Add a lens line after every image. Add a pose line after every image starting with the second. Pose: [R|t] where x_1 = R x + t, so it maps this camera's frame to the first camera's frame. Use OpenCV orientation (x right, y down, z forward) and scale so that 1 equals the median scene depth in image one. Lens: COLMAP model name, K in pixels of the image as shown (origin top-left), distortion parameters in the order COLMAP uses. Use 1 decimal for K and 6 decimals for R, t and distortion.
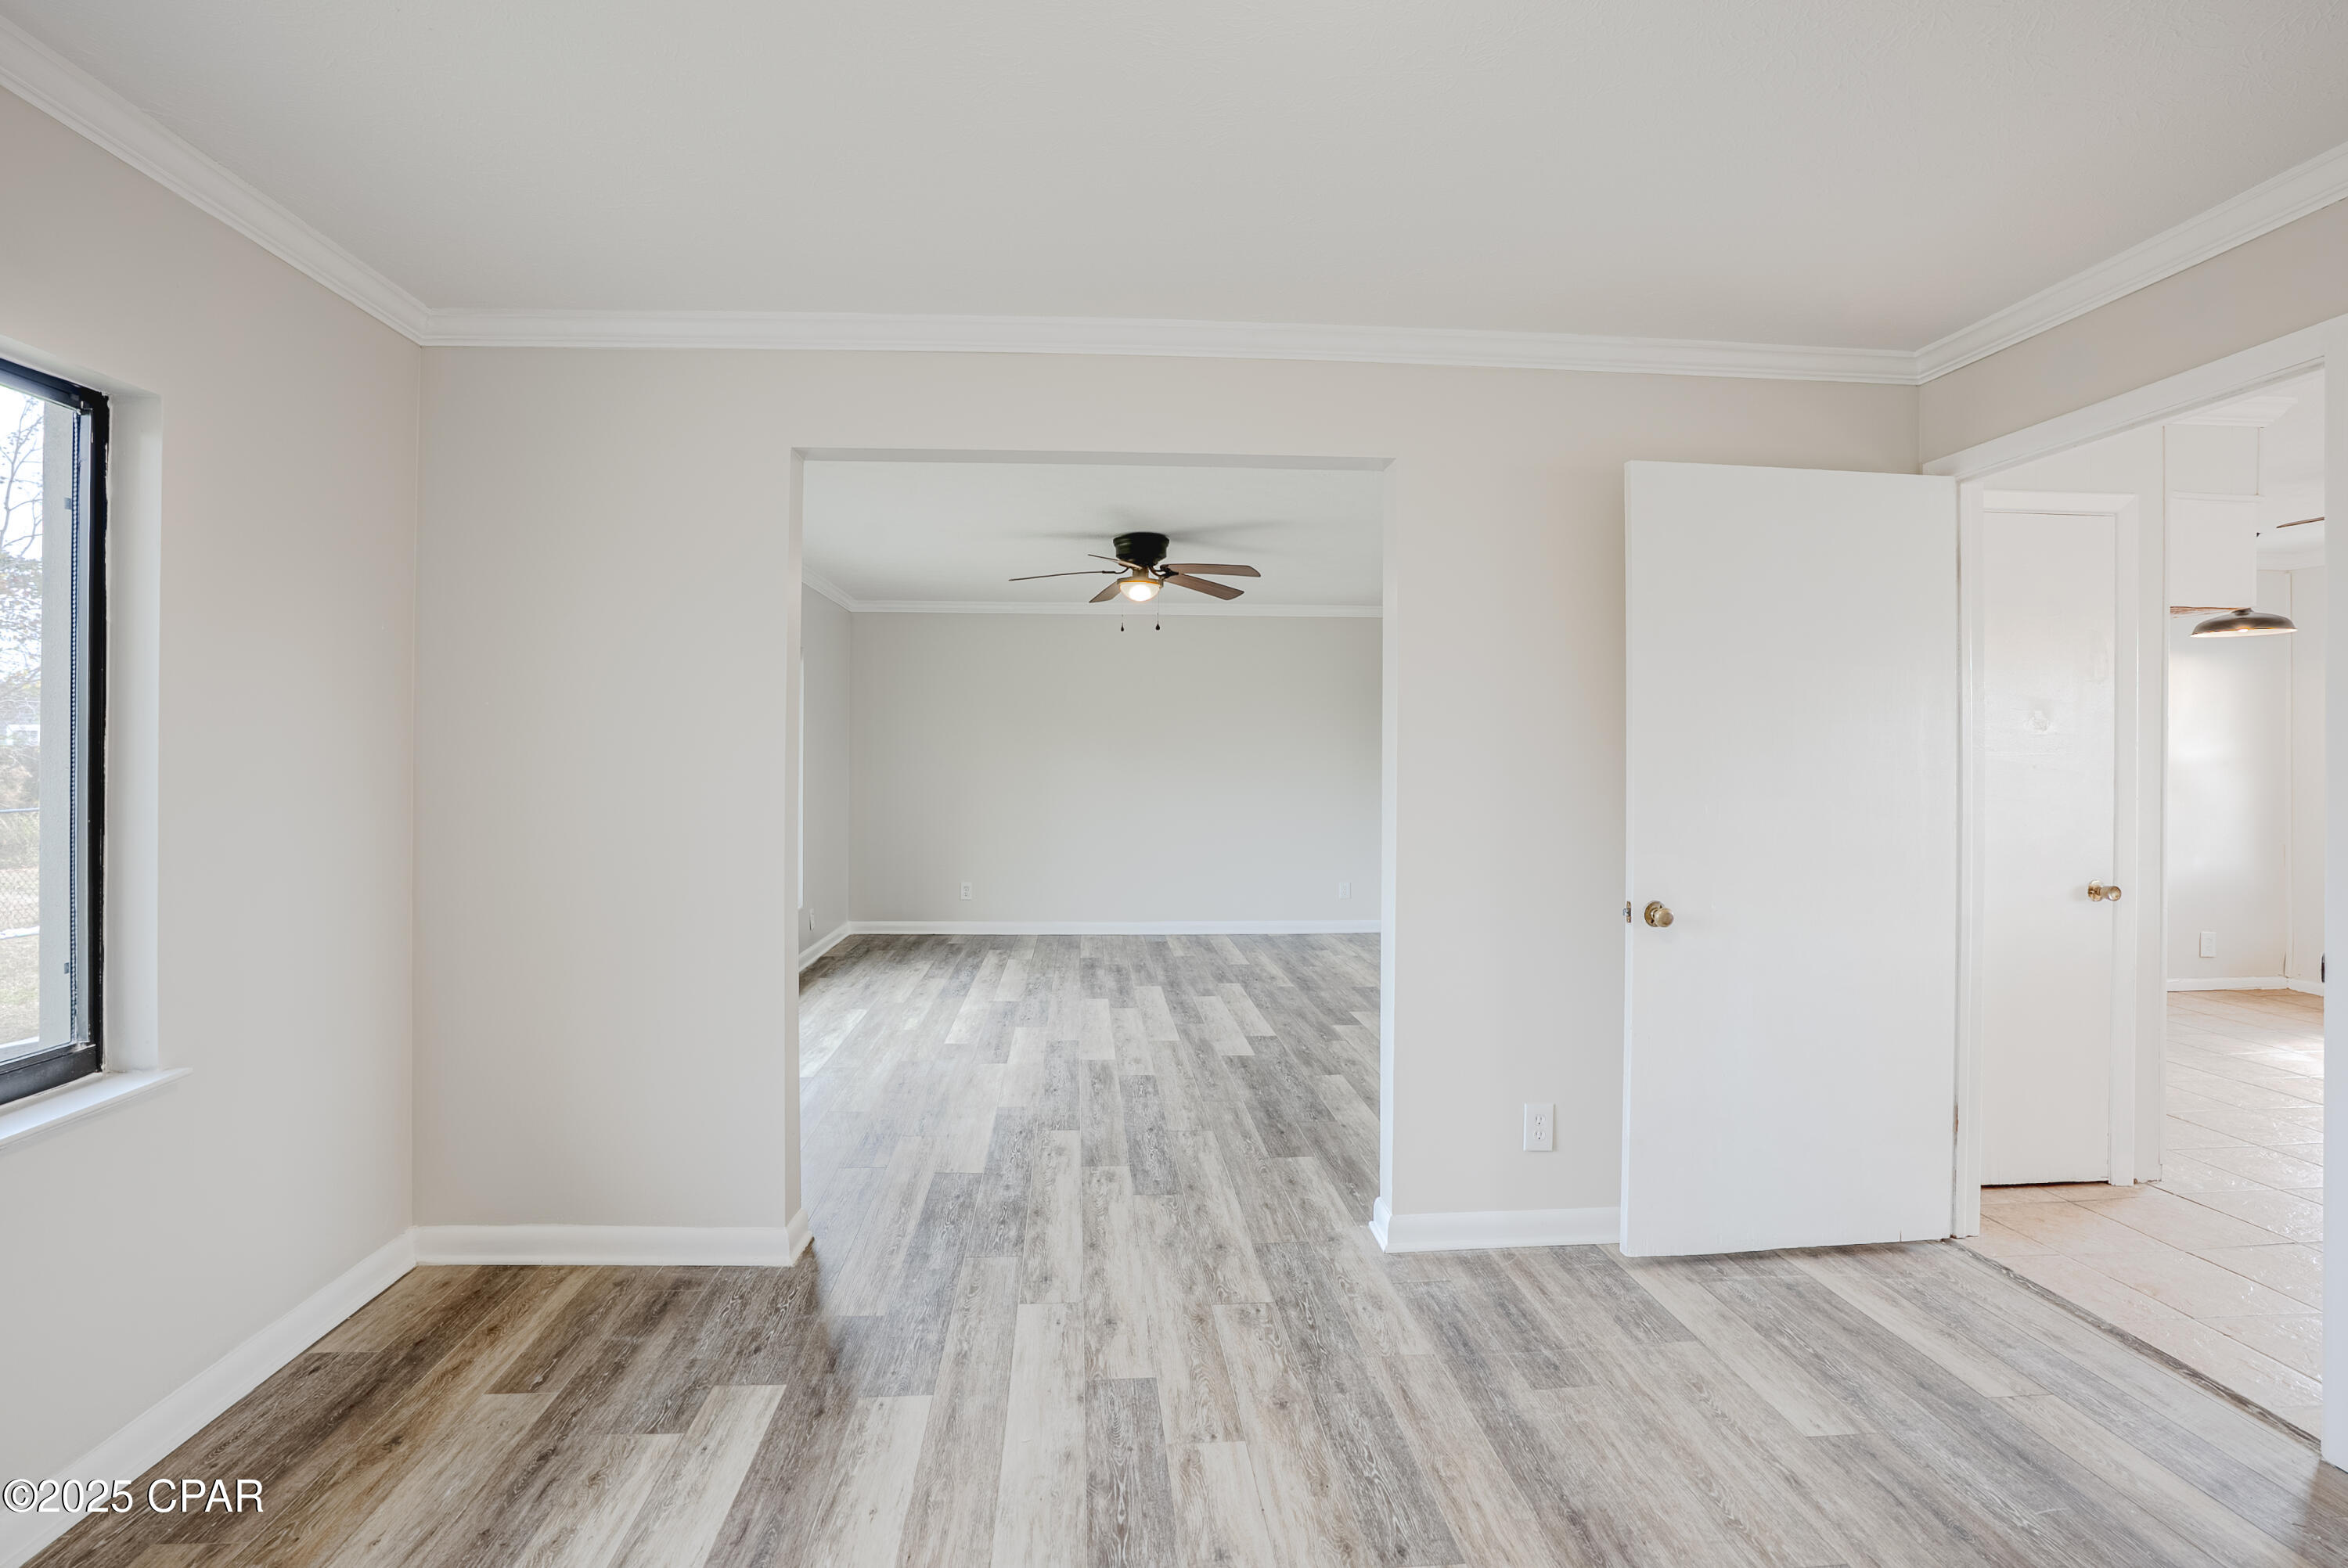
lens RADIAL K [[1113.3, 0, 1169.1], [0, 1113.3, 777.4], [0, 0, 1]] dist [-0.024173, 0.003888]
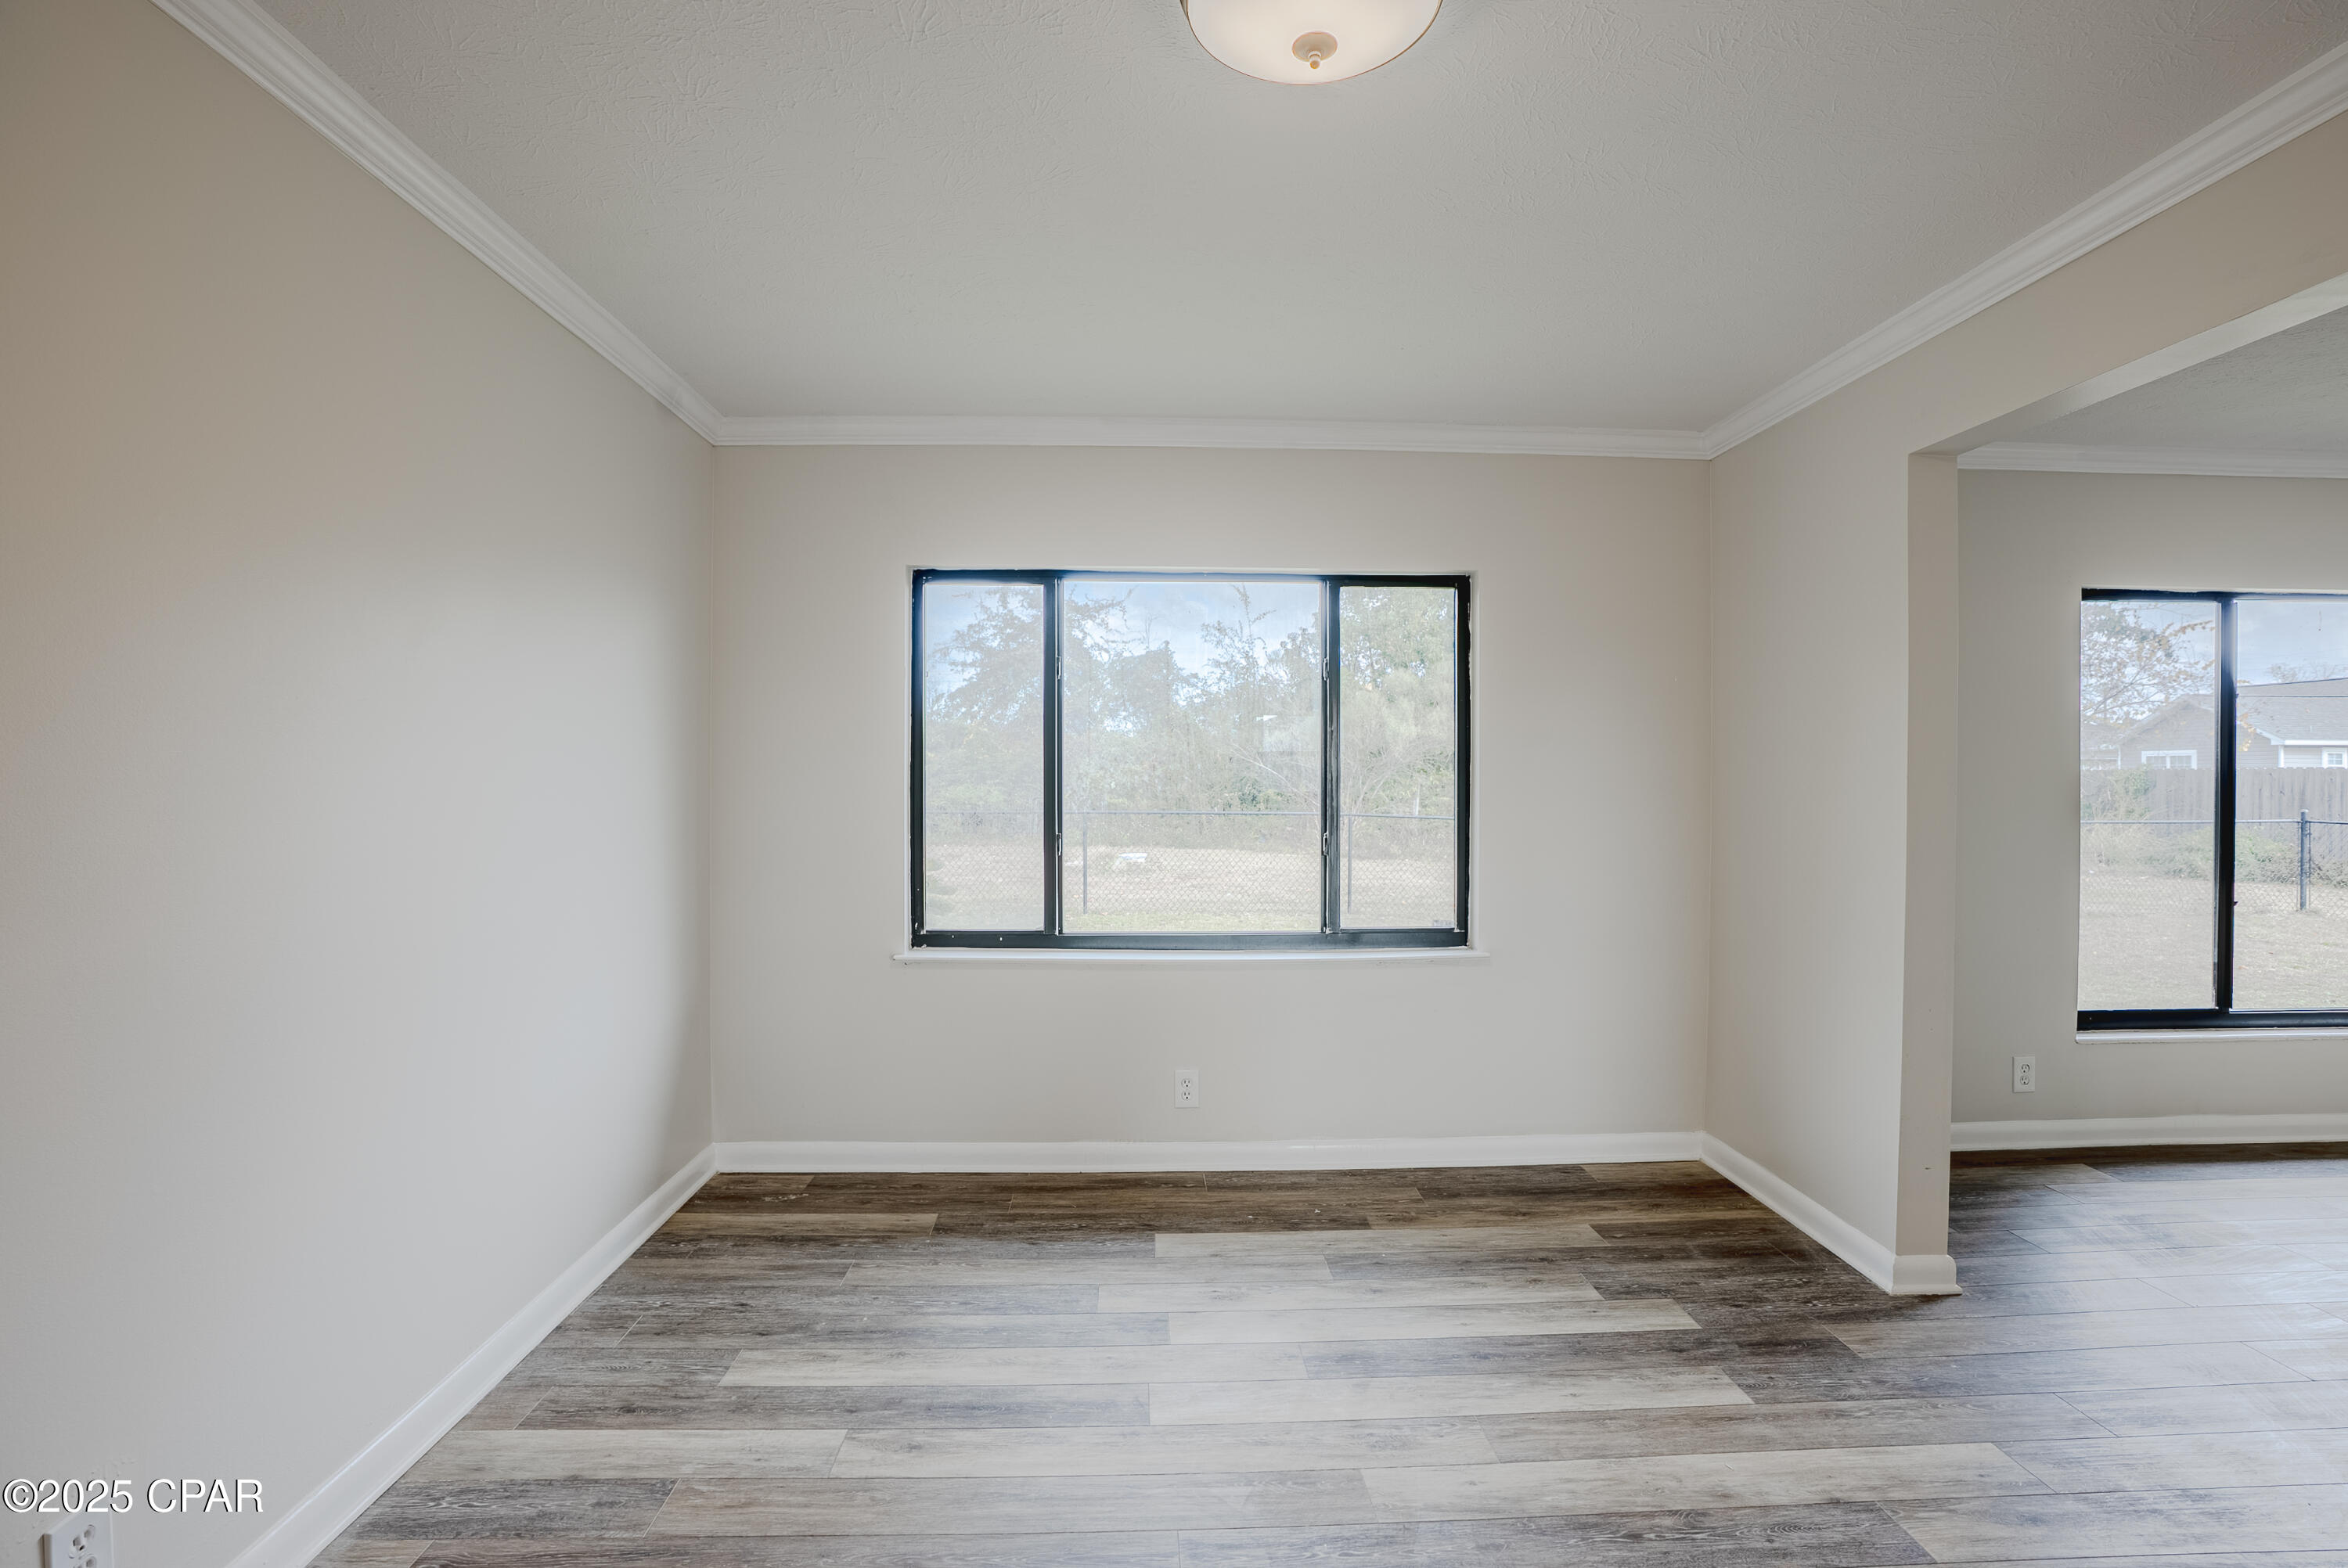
lens RADIAL K [[1113.3, 0, 1175.1], [0, 1113.3, 784.0], [0, 0, 1]] dist [-0.024173, 0.003888]
pose [[-0.041701, -0.007550, -0.999102, 0.794205], [-0.013417, 0.999886, -0.006996, 0.015978], [0.999040, 0.013114, -0.041797, 0.509805]]
